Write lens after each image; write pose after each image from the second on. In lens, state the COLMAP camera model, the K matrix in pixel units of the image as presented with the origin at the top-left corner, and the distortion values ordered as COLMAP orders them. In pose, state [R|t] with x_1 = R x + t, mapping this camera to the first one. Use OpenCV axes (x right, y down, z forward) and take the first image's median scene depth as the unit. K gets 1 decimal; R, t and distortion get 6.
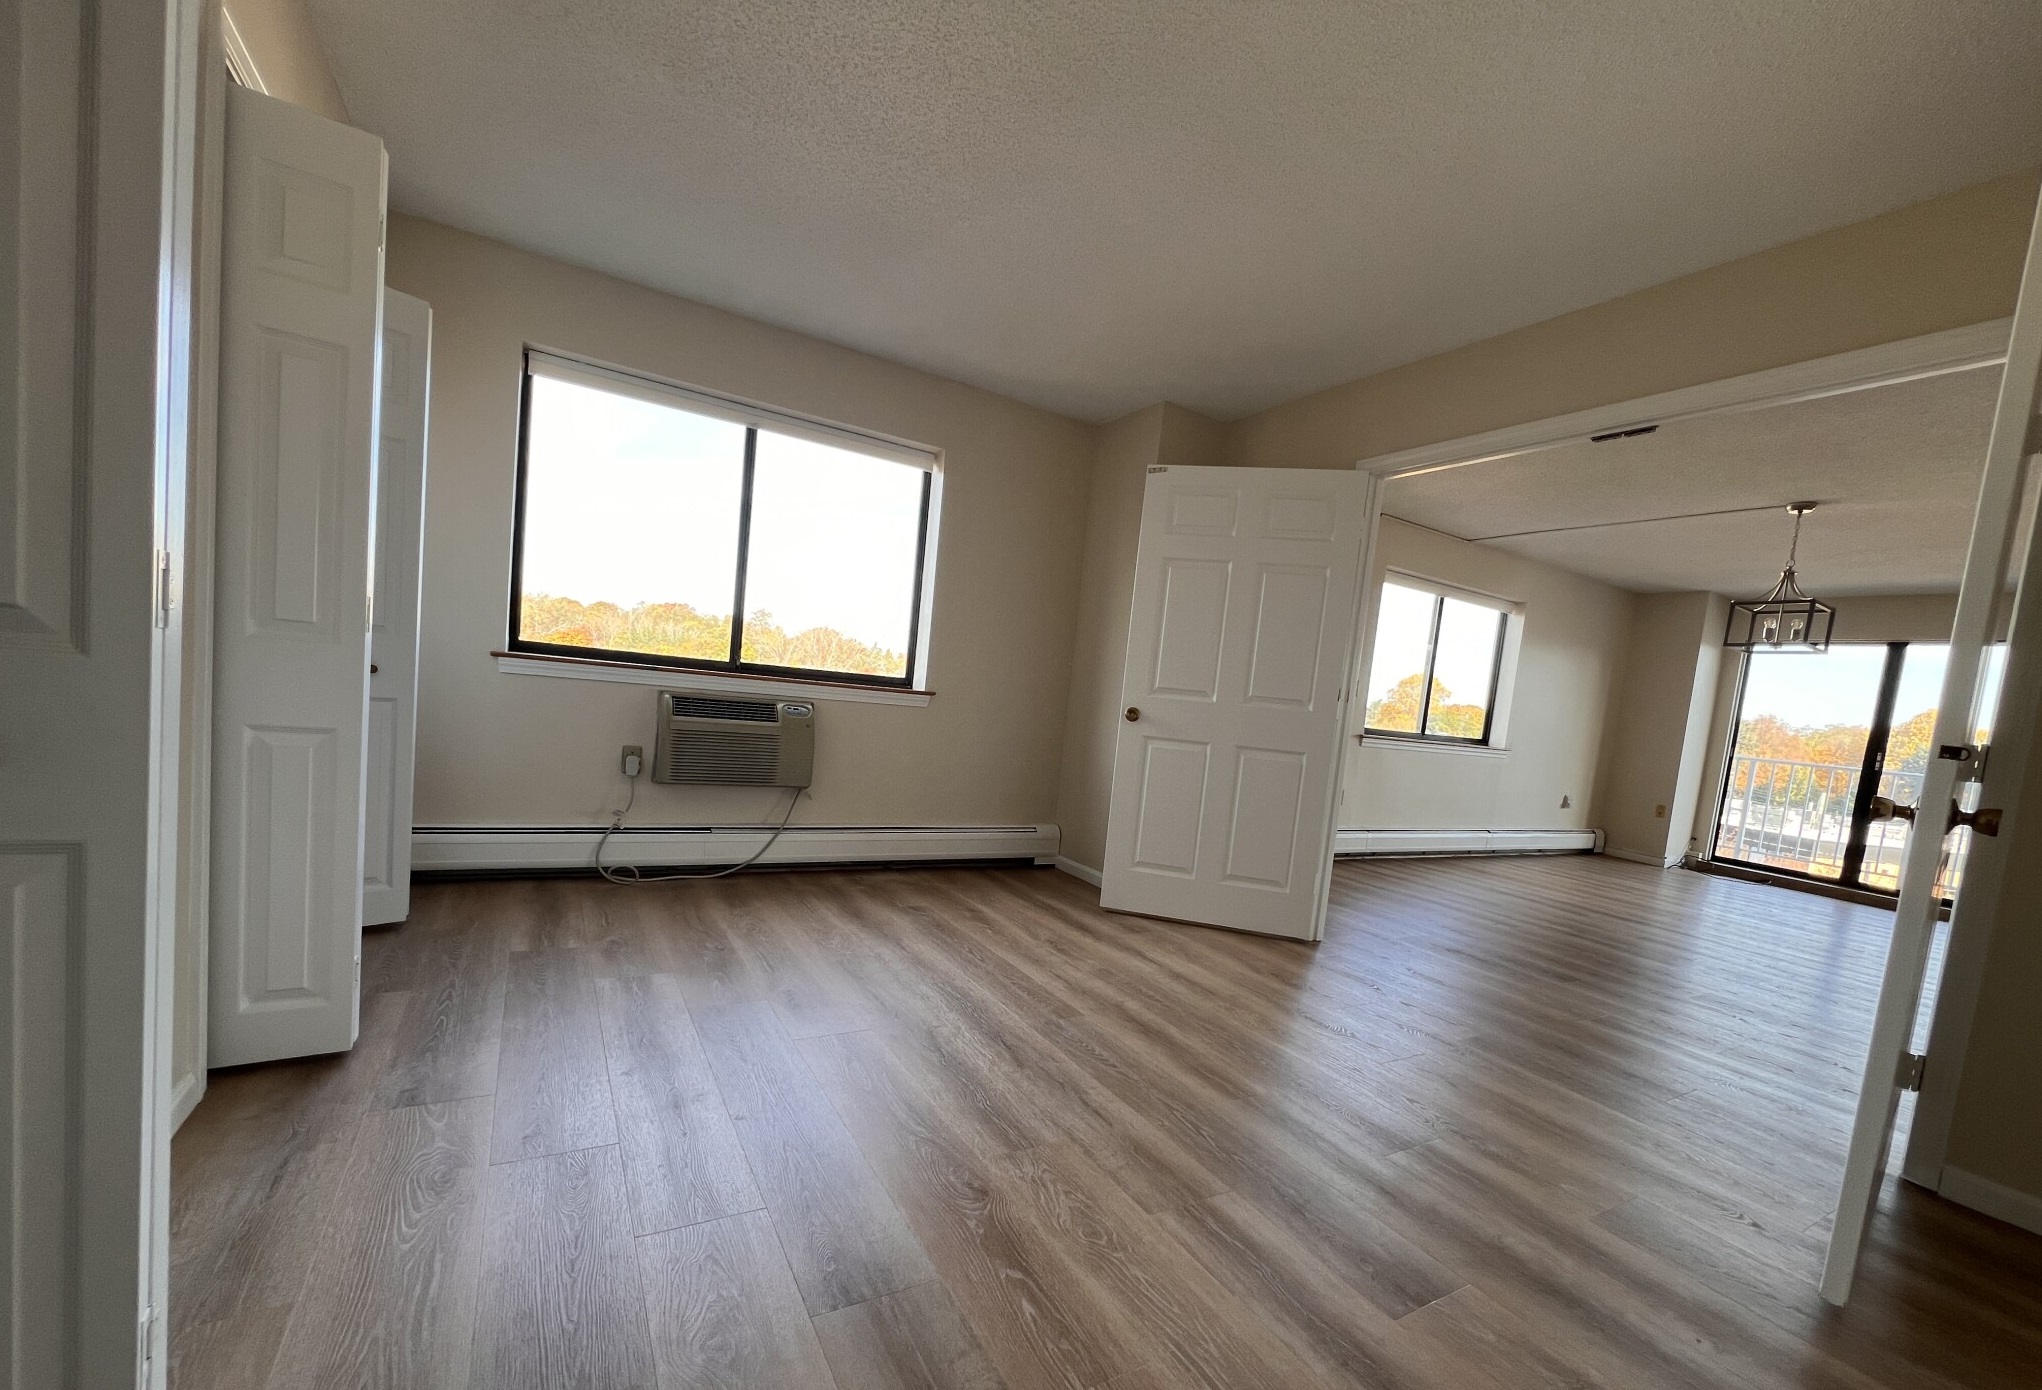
lens RADIAL K [[820.9, 0, 1017.7], [0, 820.9, 761.1], [0, 0, 1]] dist [-0.000659, -0.000057]
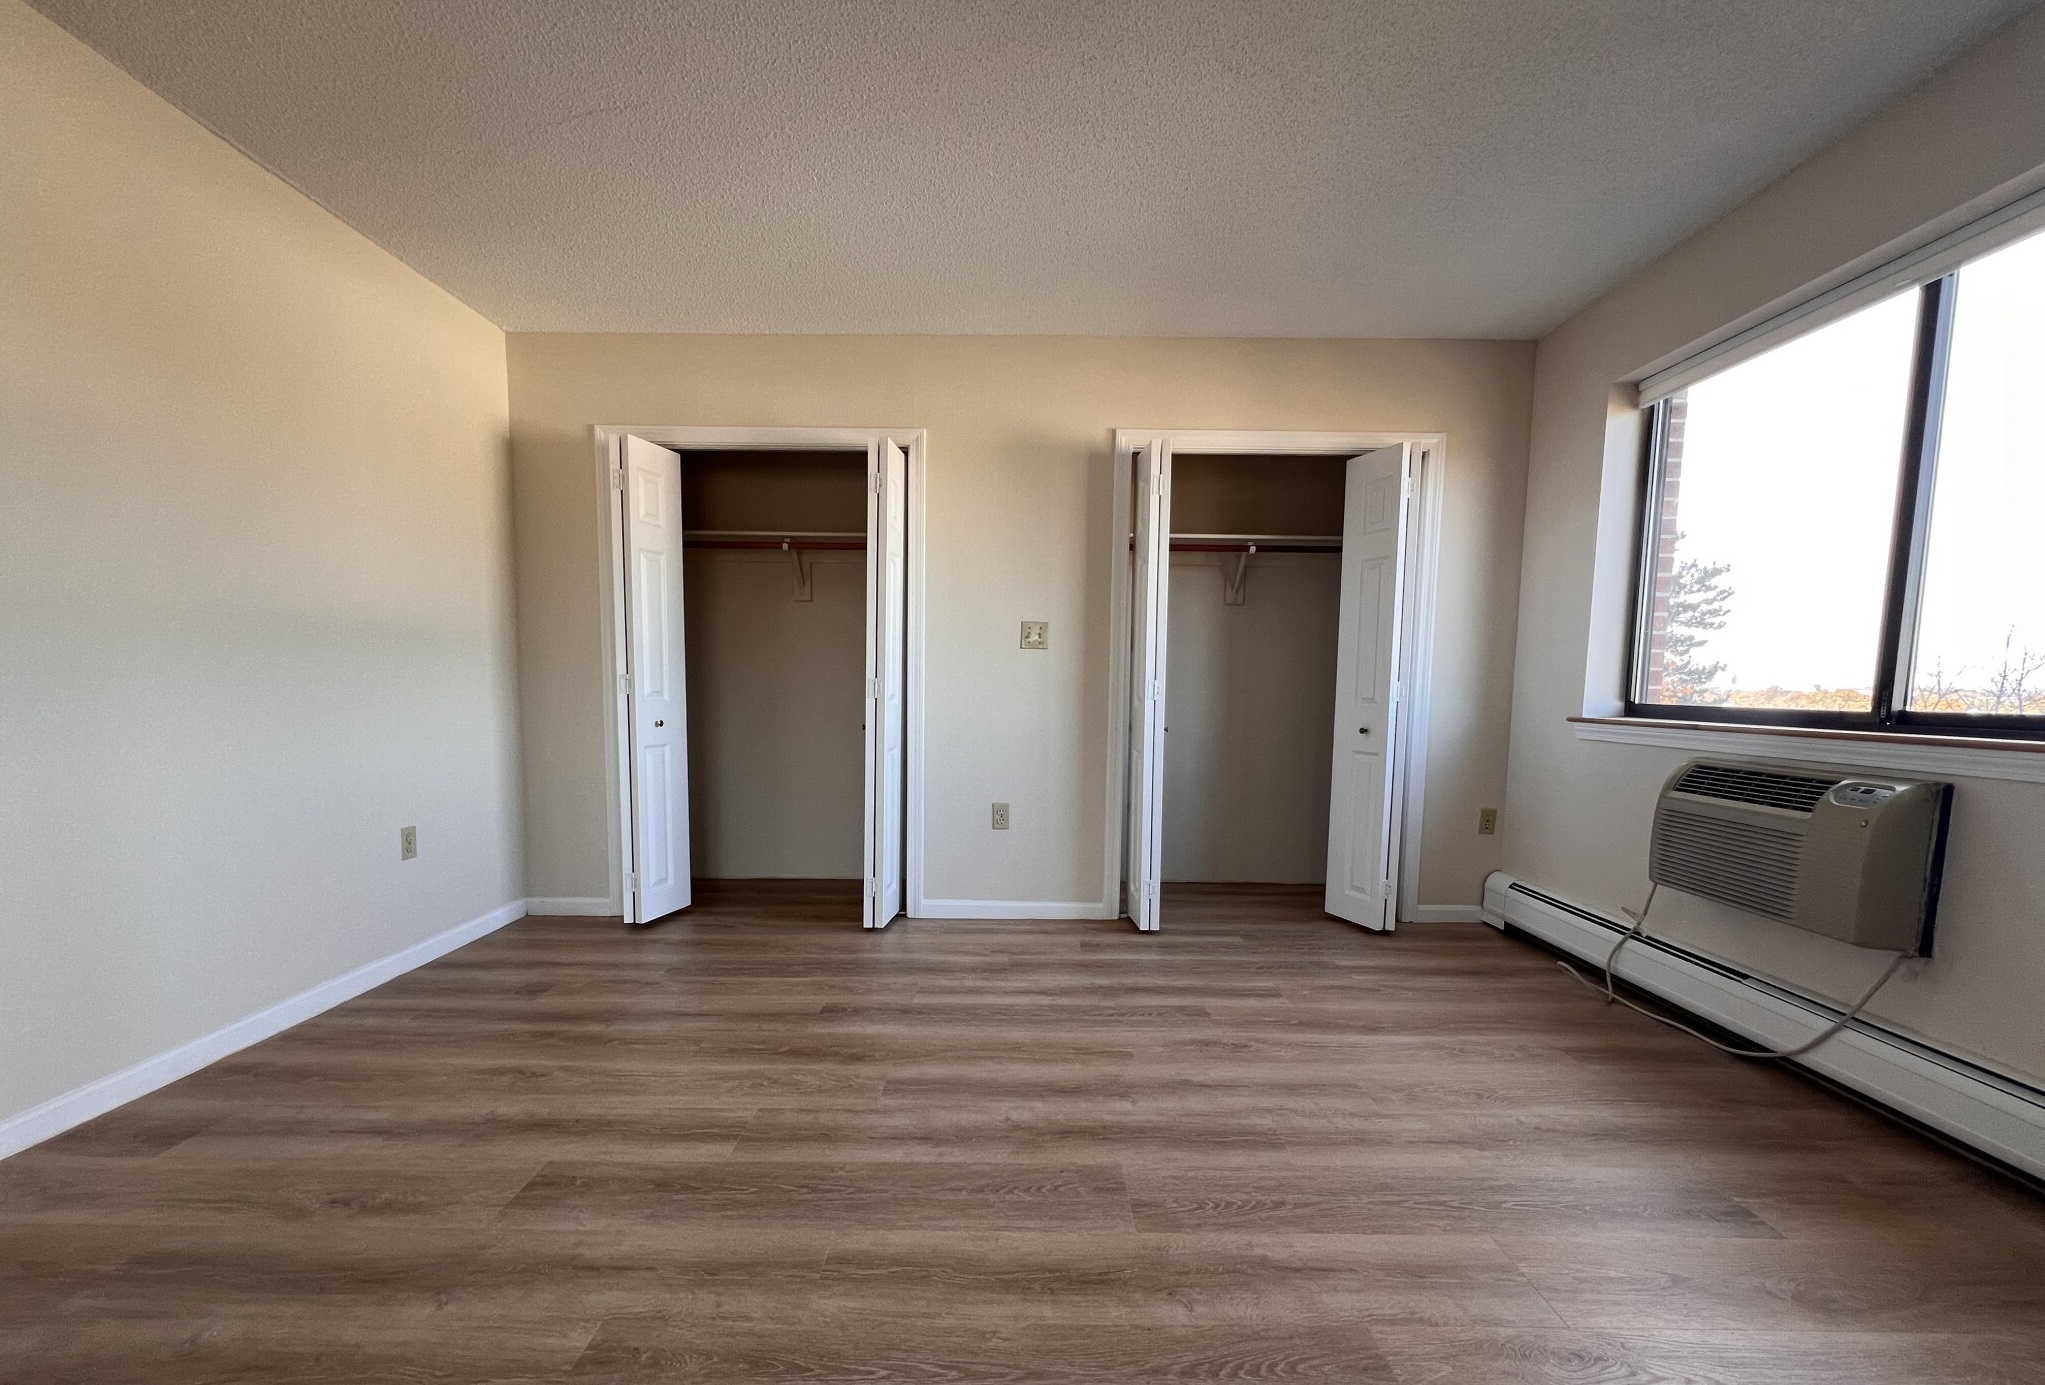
lens RADIAL K [[825.0, 0, 1017.5], [0, 825.0, 761.5], [0, 0, 1]] dist [0.010876, 0.000086]
pose [[-0.499988, -0.025535, -0.865656, 0.442810], [-0.136273, 0.989433, 0.049523, -0.034617], [0.855244, 0.142726, -0.498184, 0.784572]]
